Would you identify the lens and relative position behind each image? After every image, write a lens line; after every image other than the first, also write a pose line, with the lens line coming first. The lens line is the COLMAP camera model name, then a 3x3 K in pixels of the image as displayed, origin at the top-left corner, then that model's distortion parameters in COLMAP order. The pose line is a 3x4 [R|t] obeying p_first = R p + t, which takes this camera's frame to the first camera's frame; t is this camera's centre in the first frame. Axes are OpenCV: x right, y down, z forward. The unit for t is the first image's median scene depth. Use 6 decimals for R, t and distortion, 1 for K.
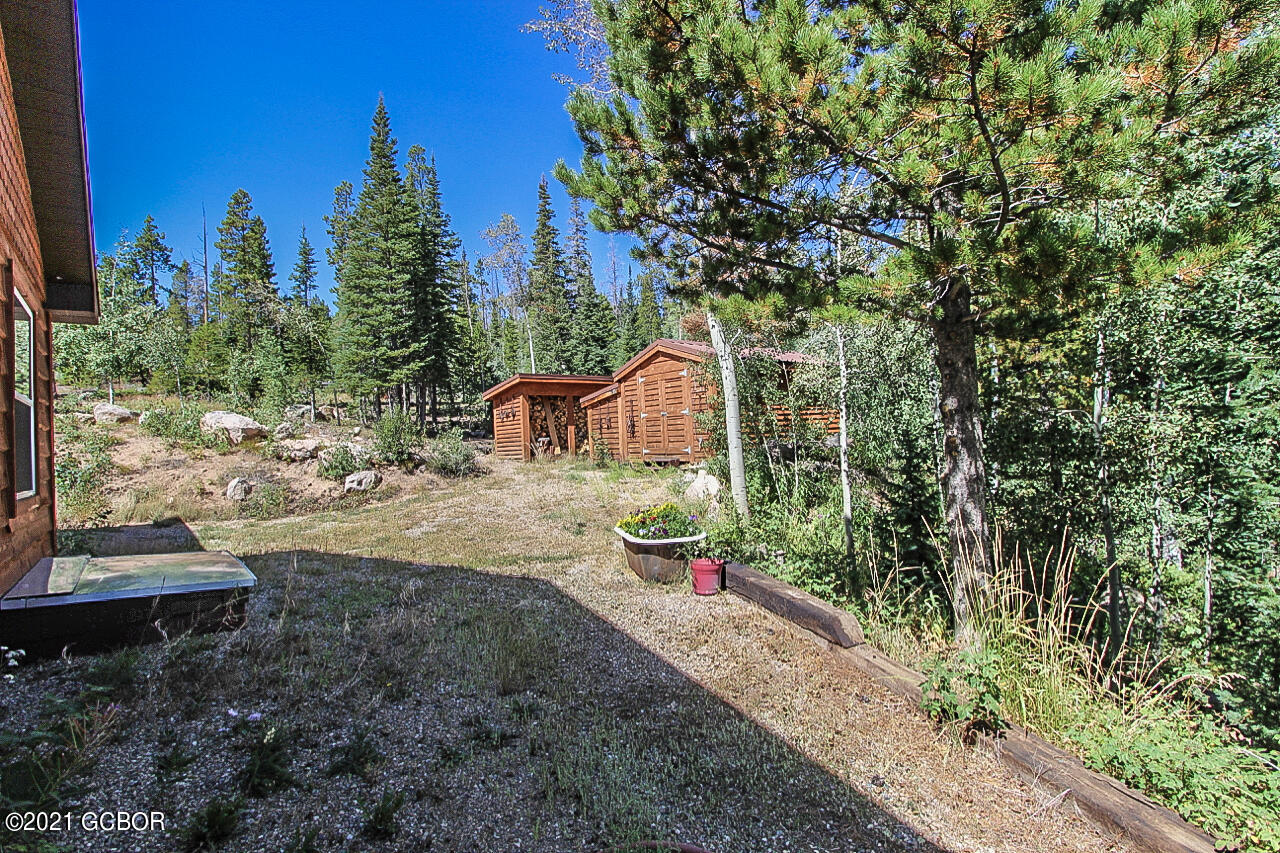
lens RADIAL K [[591.6, 0, 642.5], [0, 591.6, 428.6], [0, 0, 1]] dist [-0.015479, 0.001118]
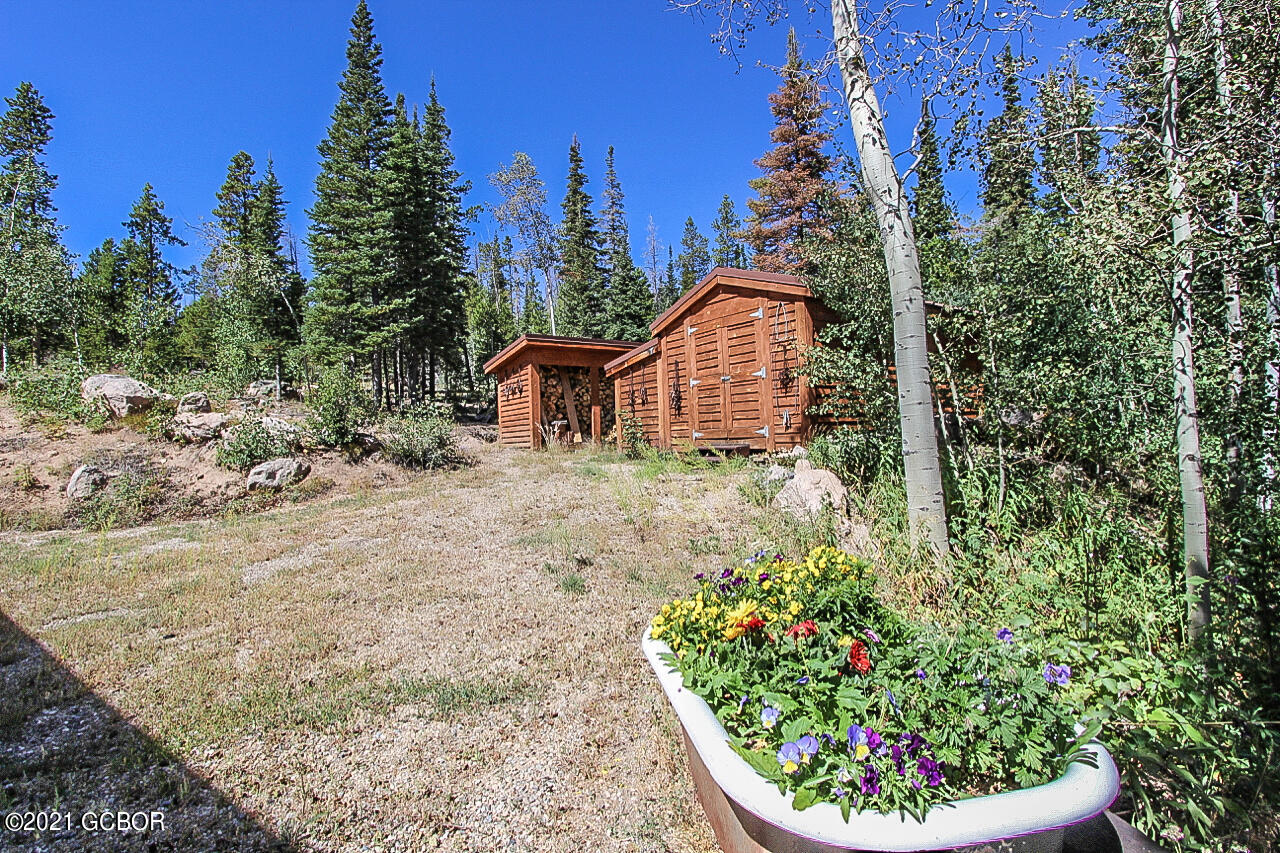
lens RADIAL K [[591.6, 0, 642.1], [0, 591.6, 424.9], [0, 0, 1]] dist [-0.015479, 0.001118]
pose [[0.997855, 0.007936, -0.064985, -0.011189], [-0.008186, 0.999960, -0.003586, 0.024094], [0.064953, 0.004110, 0.997880, 0.256523]]
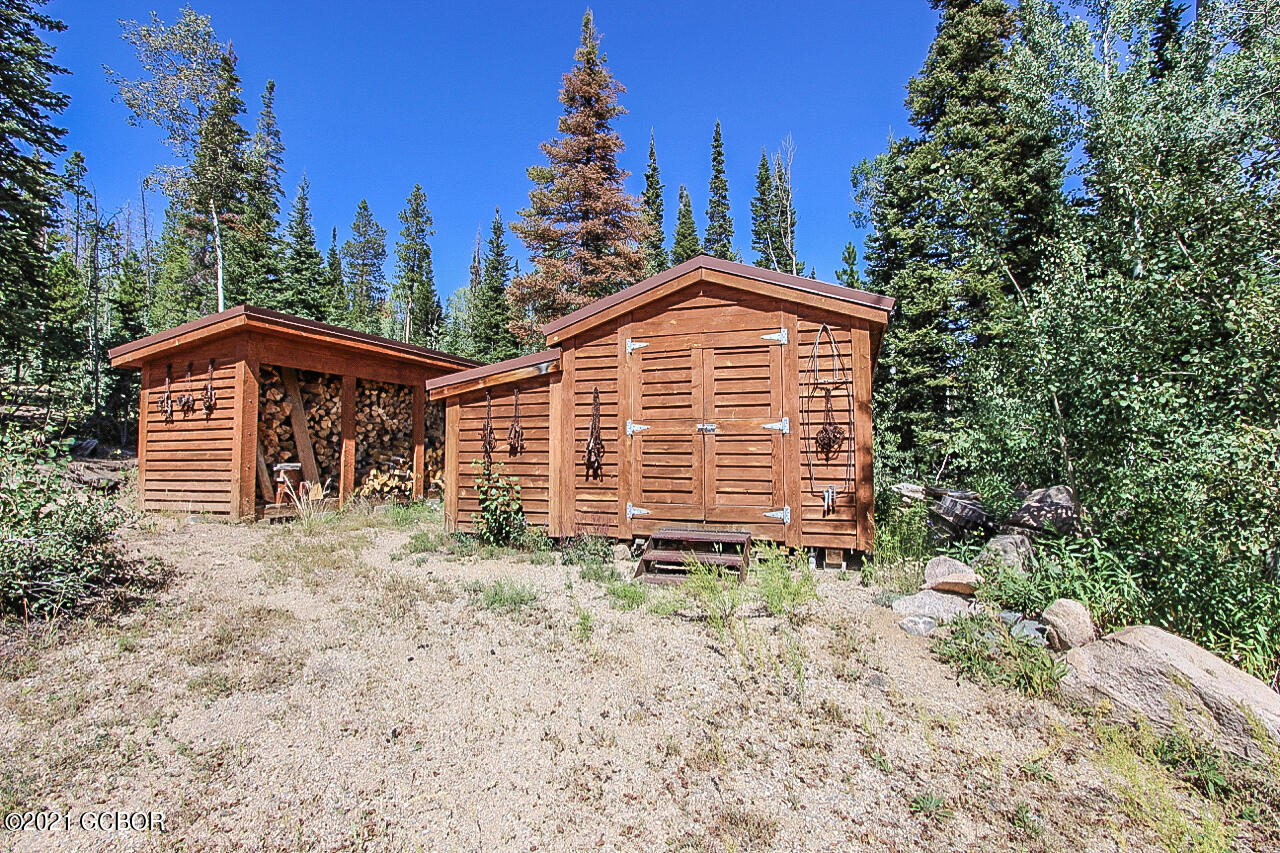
lens RADIAL K [[591.6, 0, 640.5], [0, 591.6, 421.1], [0, 0, 1]] dist [-0.015479, 0.001118]
pose [[0.856558, 0.067878, 0.511567, -0.176781], [-0.043599, 0.997286, -0.059325, -0.001451], [-0.514205, 0.028511, 0.857193, 0.512595]]
